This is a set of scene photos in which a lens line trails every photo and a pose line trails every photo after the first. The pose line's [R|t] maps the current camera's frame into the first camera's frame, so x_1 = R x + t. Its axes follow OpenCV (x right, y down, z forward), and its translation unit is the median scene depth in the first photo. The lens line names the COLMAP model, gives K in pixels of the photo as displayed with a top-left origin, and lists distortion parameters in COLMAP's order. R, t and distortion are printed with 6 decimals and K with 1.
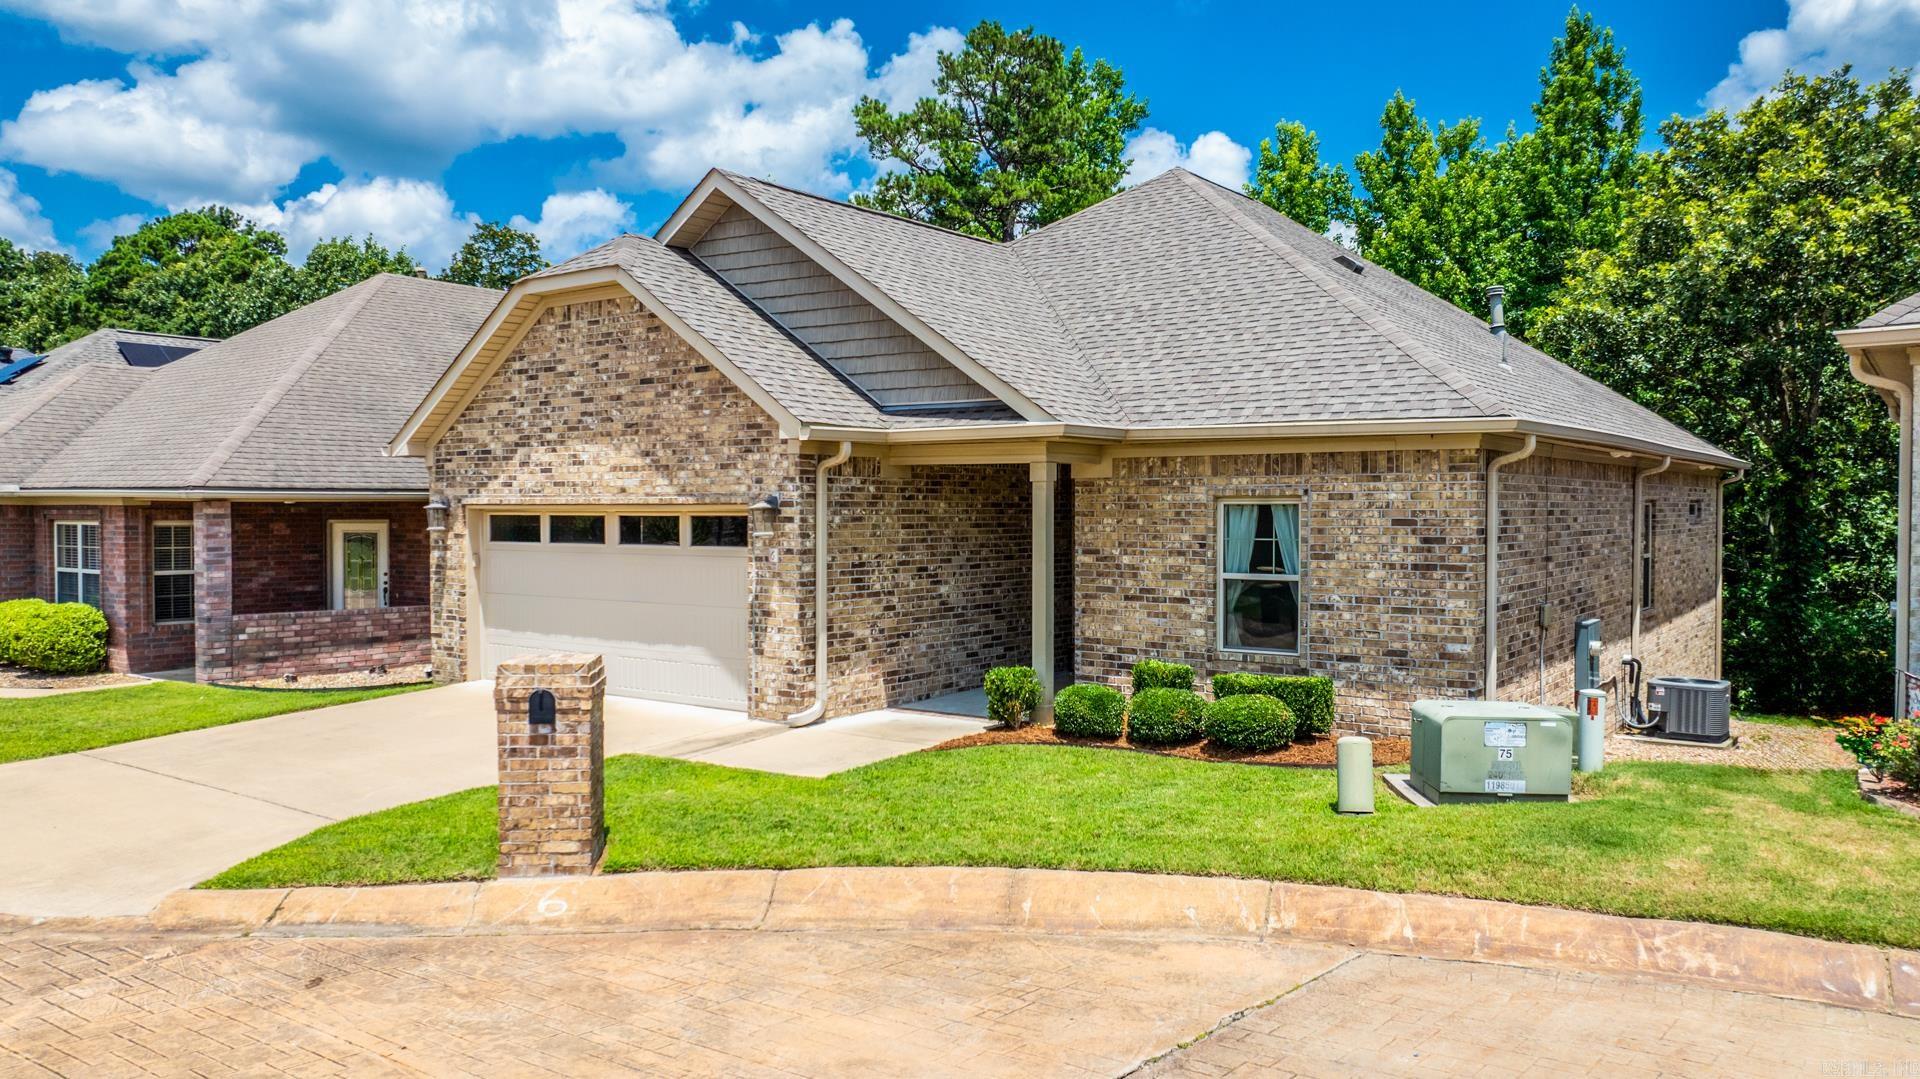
lens RADIAL K [[1361.1, 0, 965.2], [0, 1361.1, 529.7], [0, 0, 1]] dist [-0.017765, -0.007532]
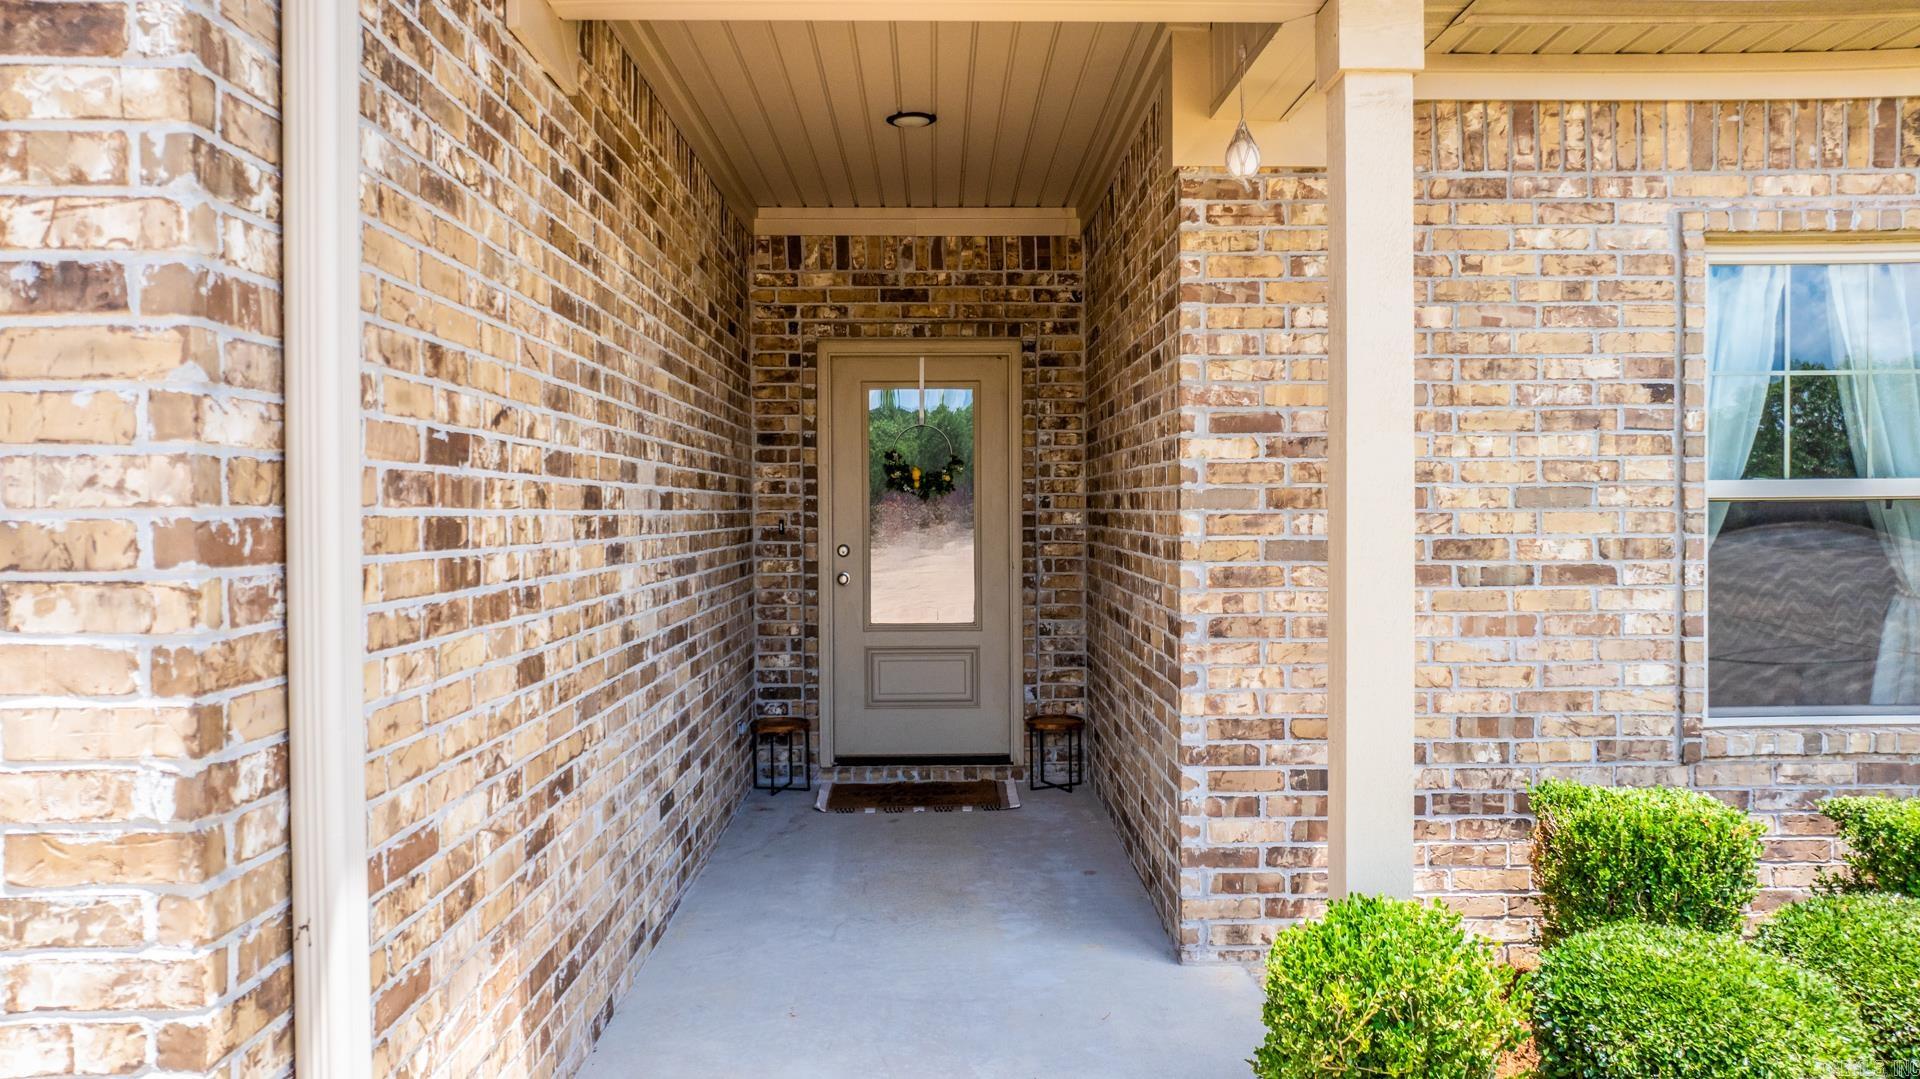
lens RADIAL K [[1361.1, 0, 965.2], [0, 1361.1, 529.7], [0, 0, 1]] dist [-0.017765, -0.007532]
pose [[0.795430, -0.015552, 0.605845, -0.135711], [0.018047, 0.999835, 0.001971, 0.038383], [-0.605776, 0.009365, 0.795580, 0.830274]]
